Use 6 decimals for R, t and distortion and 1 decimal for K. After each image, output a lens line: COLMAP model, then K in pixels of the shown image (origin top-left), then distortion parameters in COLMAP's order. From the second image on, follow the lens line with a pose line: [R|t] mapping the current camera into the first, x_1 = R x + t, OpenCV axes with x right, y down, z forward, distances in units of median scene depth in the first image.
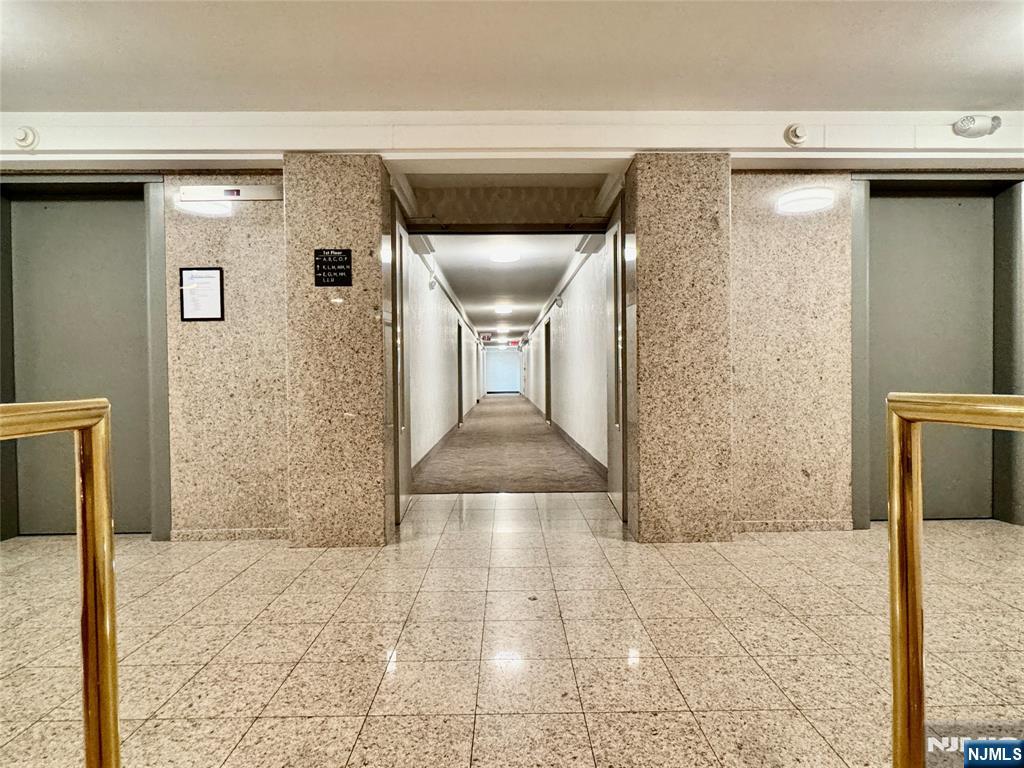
lens RADIAL K [[565.3, 0, 512.0], [0, 565.3, 384.0], [0, 0, 1]] dist [-0.000048, -0.000007]
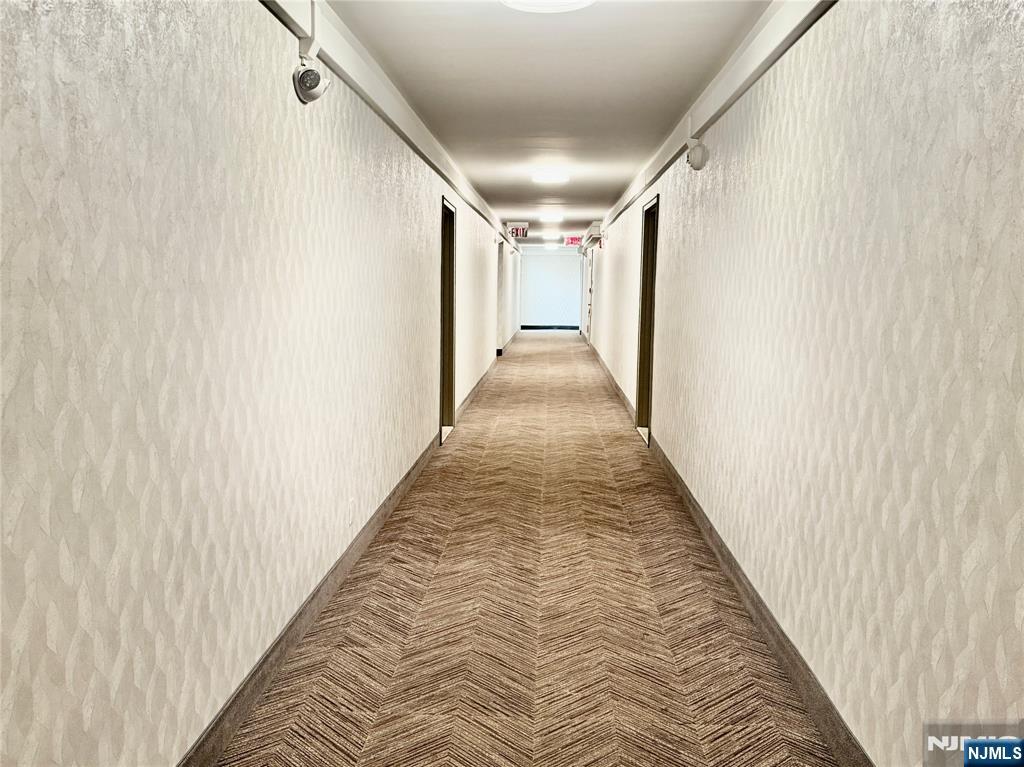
lens RADIAL K [[862.2, 0, 512.0], [0, 862.2, 383.5], [0, 0, 1]] dist [0.003527, 0.000754]
pose [[0.997570, 0.030774, -0.062508, 0.002097], [-0.024145, 0.994266, 0.104169, -0.029861], [0.065355, -0.102407, 0.992593, 0.241916]]
